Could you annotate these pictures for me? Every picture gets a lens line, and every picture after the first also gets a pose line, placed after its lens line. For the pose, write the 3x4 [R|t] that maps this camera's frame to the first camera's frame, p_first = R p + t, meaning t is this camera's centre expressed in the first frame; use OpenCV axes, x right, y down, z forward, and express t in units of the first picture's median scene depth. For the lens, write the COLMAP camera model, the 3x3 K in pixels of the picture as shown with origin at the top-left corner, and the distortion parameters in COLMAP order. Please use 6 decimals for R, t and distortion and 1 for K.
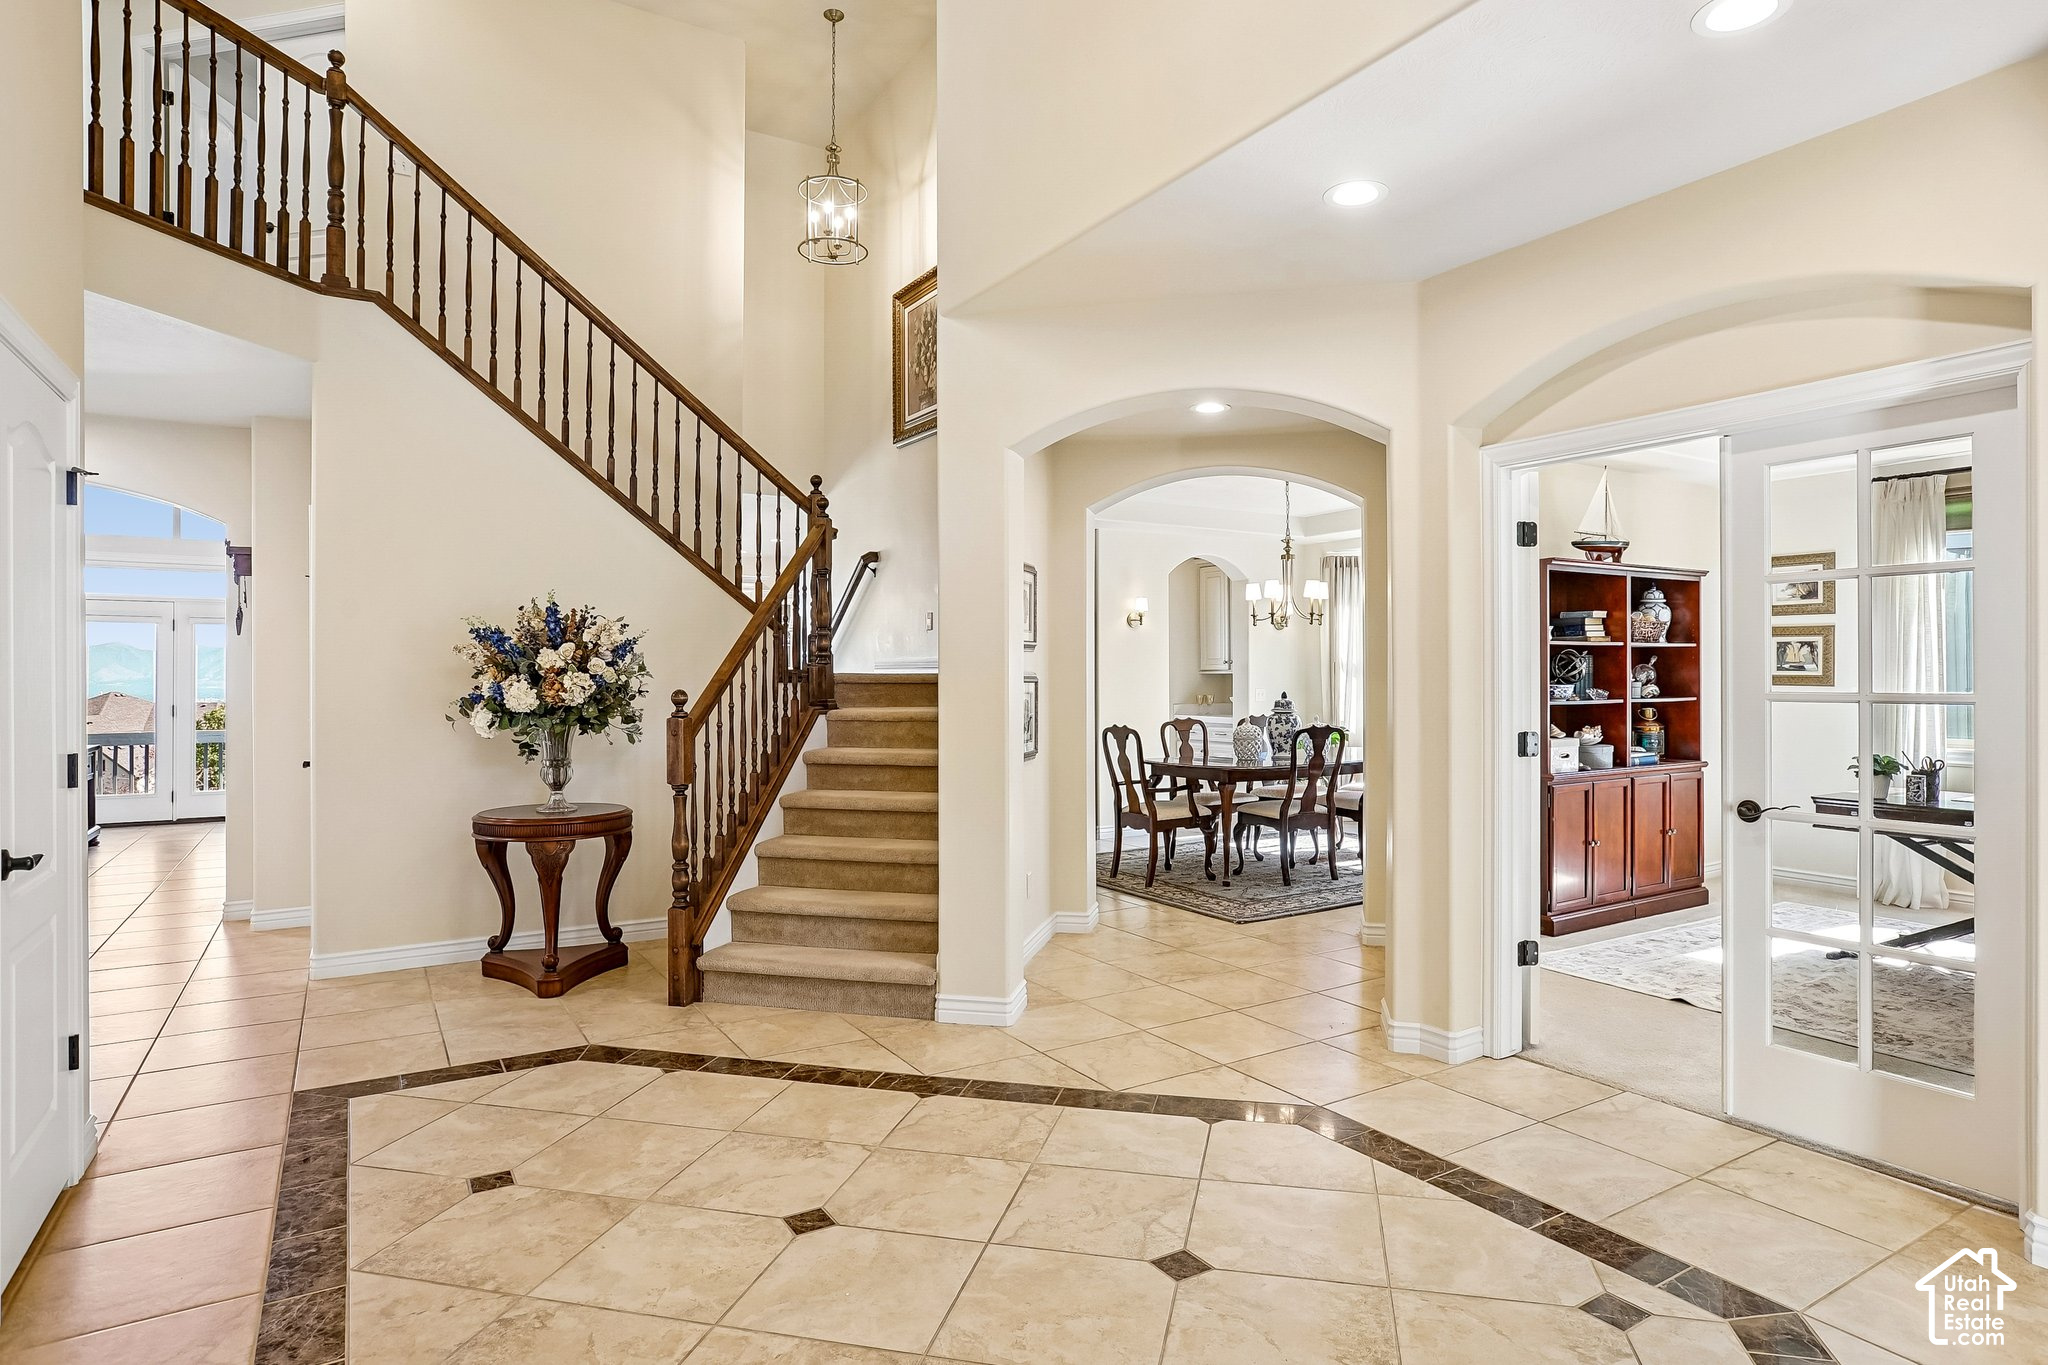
lens RADIAL K [[1109.2, 0, 1024.0], [0, 1109.2, 682.5], [0, 0, 1]] dist [-0.014537, -0.000165]
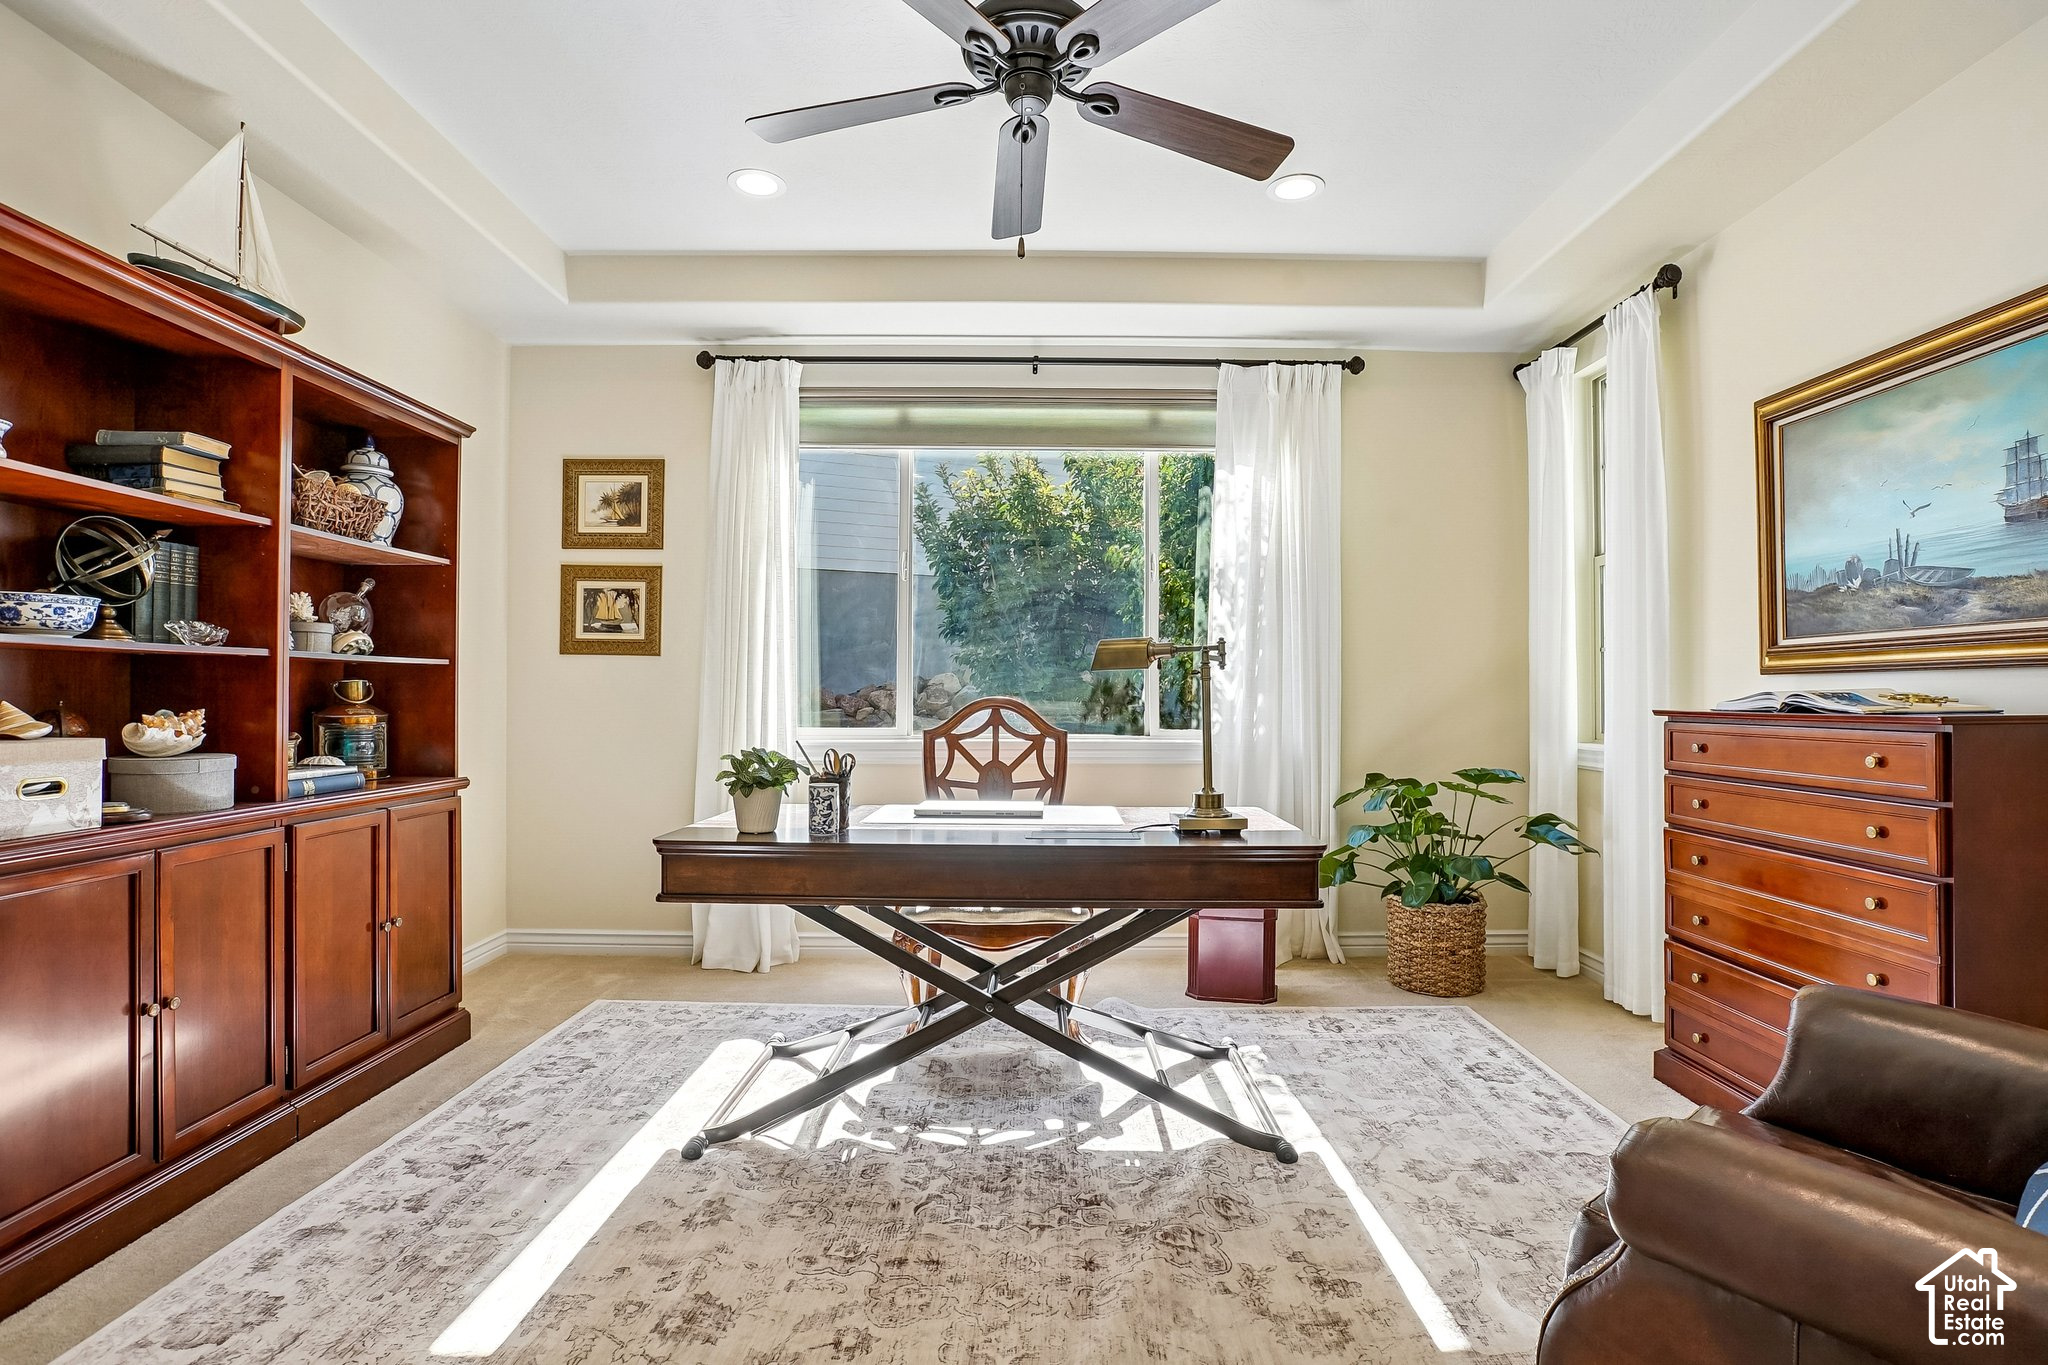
lens RADIAL K [[1010.7, 0, 1062.9], [0, 1010.7, 681.7], [0, 0, 1]] dist [-0.027360, 0.000542]
pose [[0.497396, 0.016628, 0.867364, 0.350617], [-0.000021, 0.999817, -0.019155, 0.035145], [-0.867524, 0.009510, 0.497305, 0.519788]]
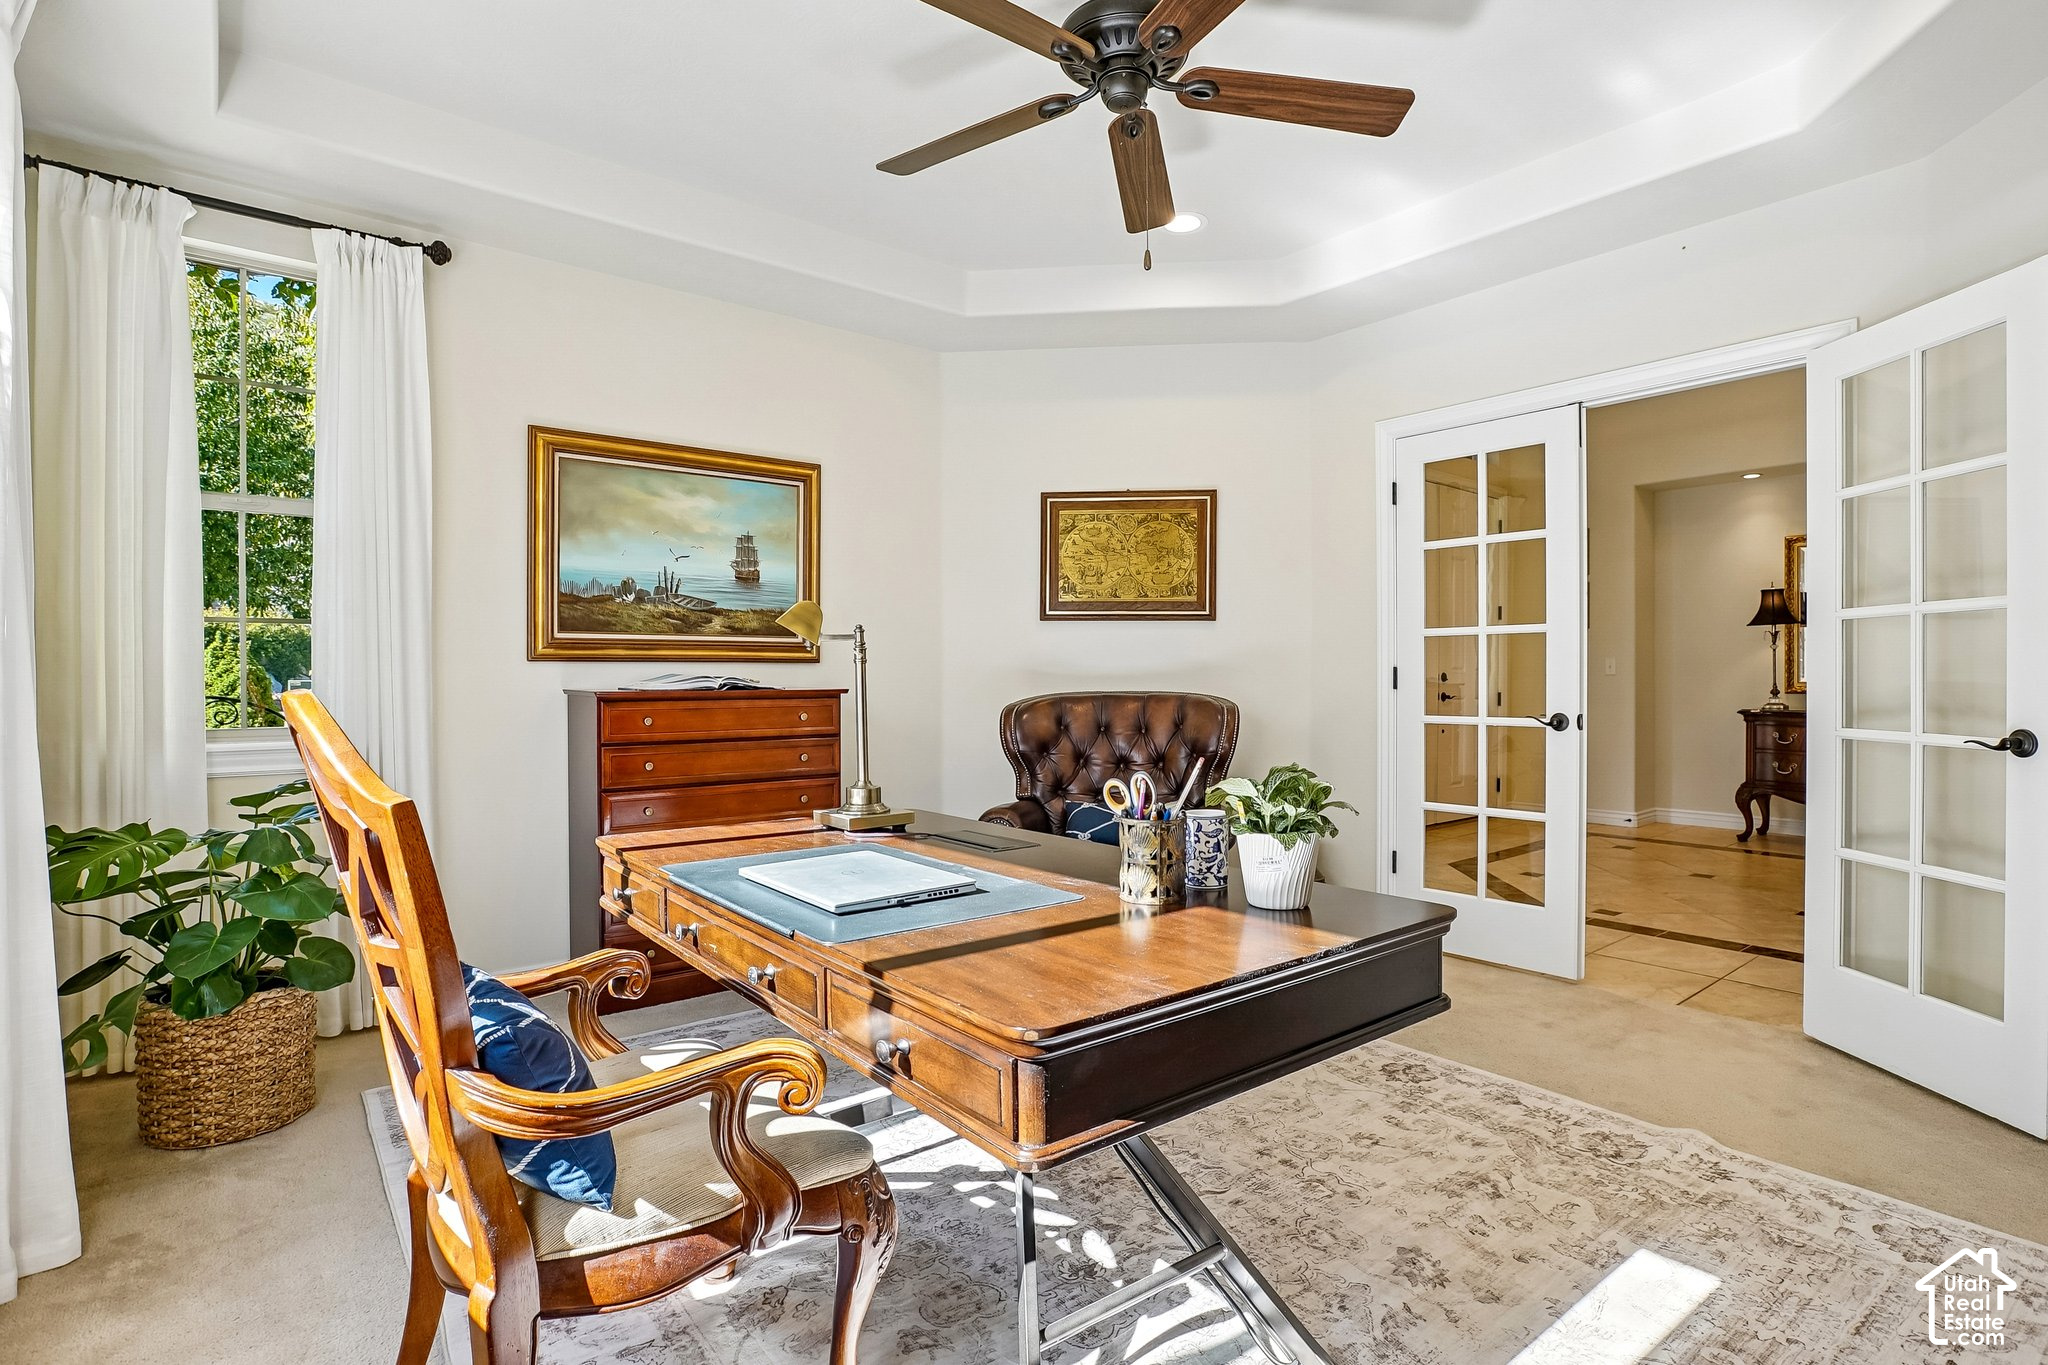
lens RADIAL K [[1010.0, 0, 1024.0], [0, 1010.0, 682.5], [0, 0, 1]] dist [-0.000755, 0.000014]
pose [[-0.992241, 0.001916, -0.124314, 0.787295], [0.000166, 0.999901, 0.014087, 0.025657], [0.124329, 0.013957, -0.992143, 1.143262]]
